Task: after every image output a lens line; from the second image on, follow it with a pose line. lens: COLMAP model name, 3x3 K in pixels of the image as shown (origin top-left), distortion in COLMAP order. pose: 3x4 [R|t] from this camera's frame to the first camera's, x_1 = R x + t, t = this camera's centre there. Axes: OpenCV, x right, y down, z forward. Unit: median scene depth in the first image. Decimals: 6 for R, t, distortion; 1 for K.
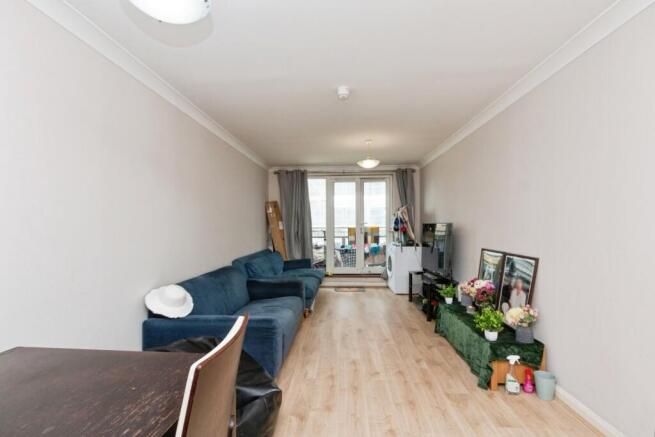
lens RADIAL K [[297.2, 0, 325.0], [0, 297.2, 222.1], [0, 0, 1]] dist [0.001041, -0.000860]
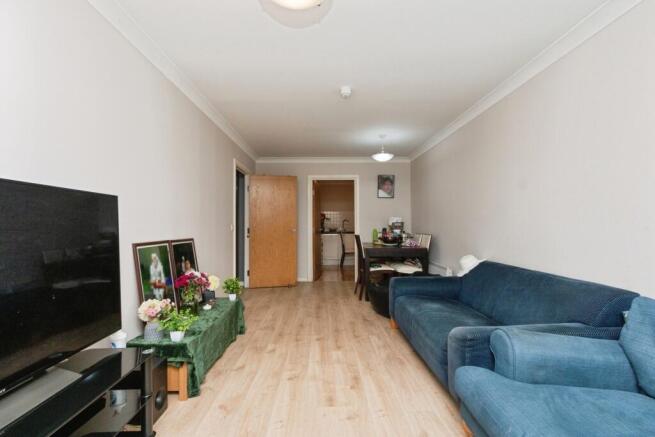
lens RADIAL K [[296.7, 0, 326.7], [0, 296.7, 216.8], [0, 0, 1]] dist [0.001297, -0.000538]
pose [[-0.997172, 0.008886, -0.074633, 0.125492], [0.011338, 0.999408, -0.032488, 0.039813], [0.074300, -0.033242, -0.996682, 1.212548]]
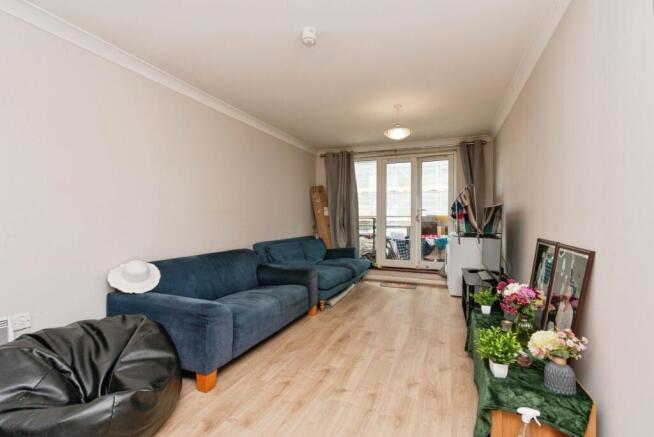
lens RADIAL K [[296.3, 0, 326.3], [0, 296.3, 216.8], [0, 0, 1]] dist [0.001297, -0.000538]
pose [[0.942583, 0.010225, -0.333816, 0.217285], [-0.008353, 0.999940, 0.007045, 0.028163], [0.333868, -0.003852, 0.942612, 0.144785]]
